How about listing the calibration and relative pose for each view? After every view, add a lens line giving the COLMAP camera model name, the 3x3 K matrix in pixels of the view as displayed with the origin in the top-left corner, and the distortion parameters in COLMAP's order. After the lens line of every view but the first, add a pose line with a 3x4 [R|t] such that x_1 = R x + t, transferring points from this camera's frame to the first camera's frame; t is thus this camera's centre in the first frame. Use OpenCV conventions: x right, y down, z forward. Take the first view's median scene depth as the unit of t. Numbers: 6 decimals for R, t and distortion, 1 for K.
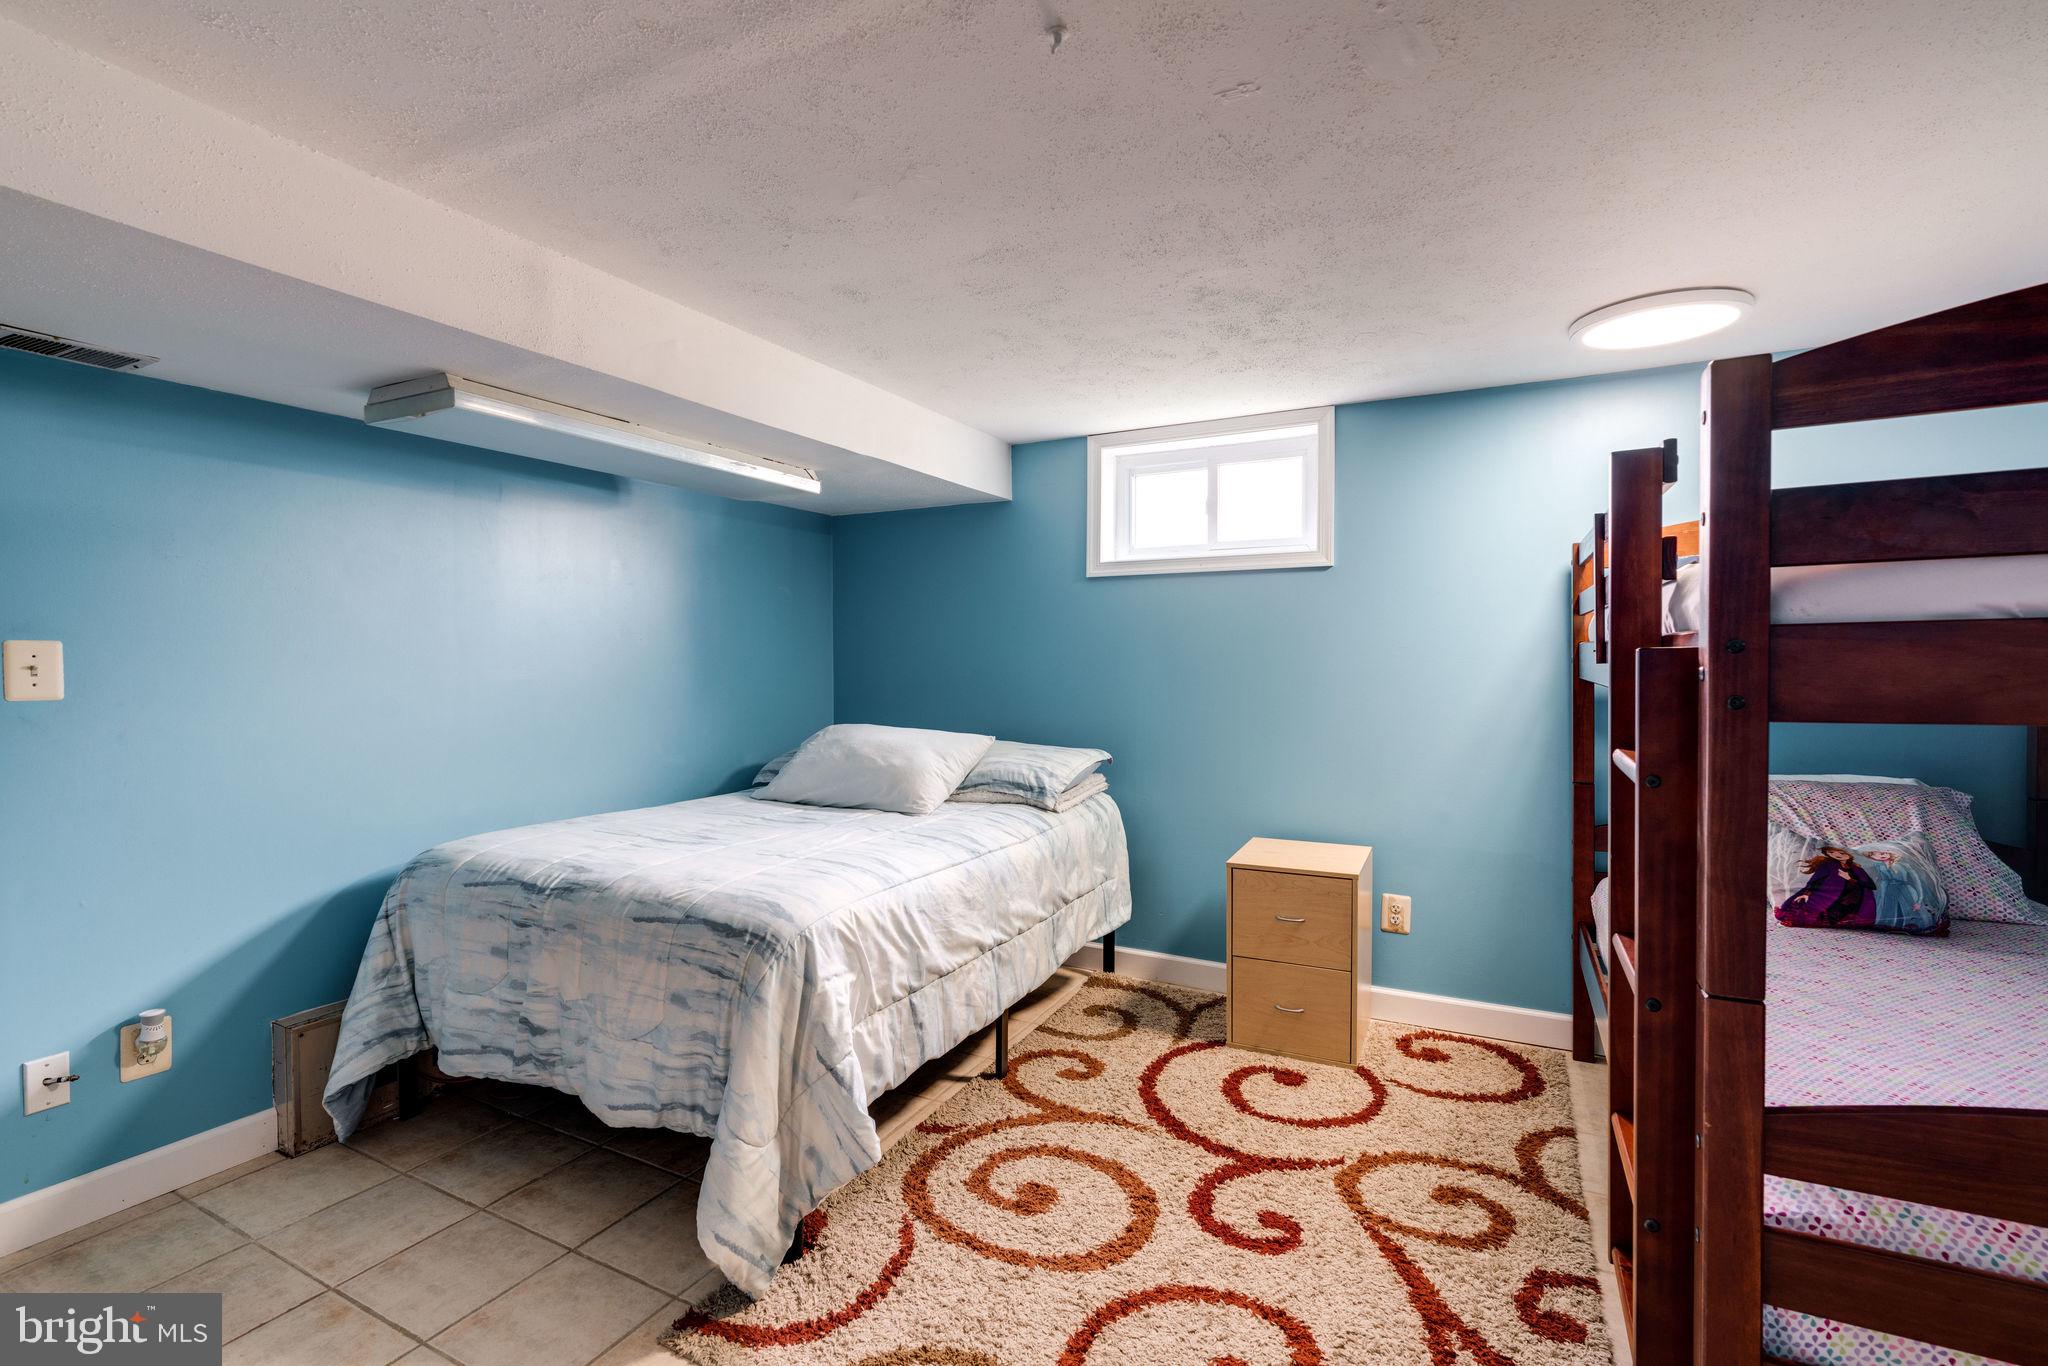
lens RADIAL K [[944.5, 0, 1007.3], [0, 944.5, 668.0], [0, 0, 1]] dist [-0.005606, 0.002562]
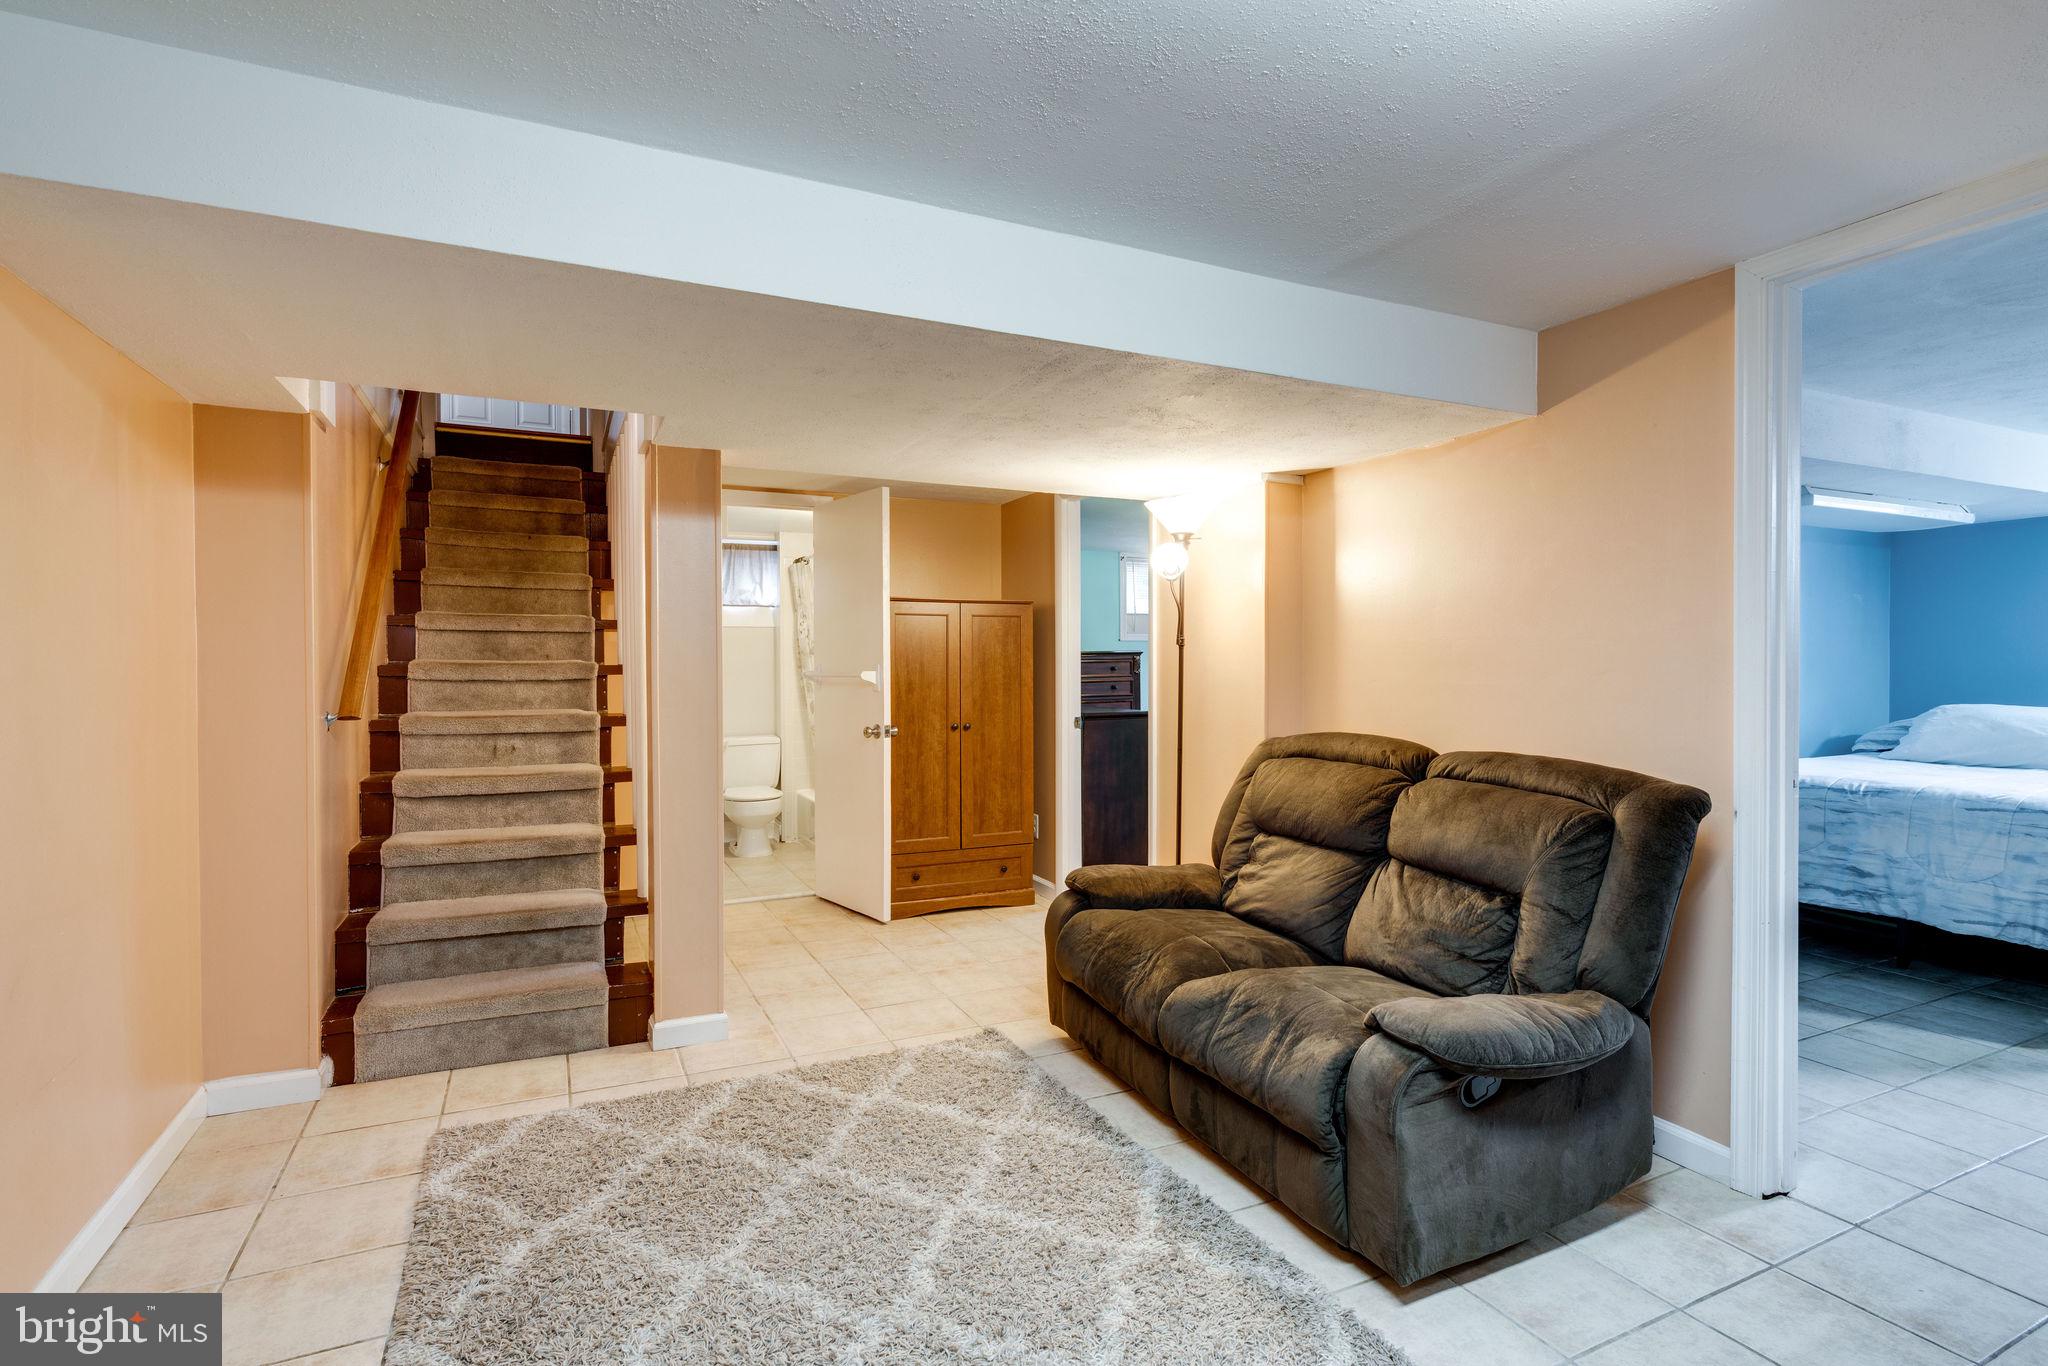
lens RADIAL K [[944.5, 0, 1021.3], [0, 944.5, 678.9], [0, 0, 1]] dist [-0.005606, 0.002562]
pose [[0.795326, 0.000037, -0.606182, -0.676569], [0.002016, 0.999994, 0.002706, 0.034249], [0.606179, -0.003375, 0.795321, -1.210050]]
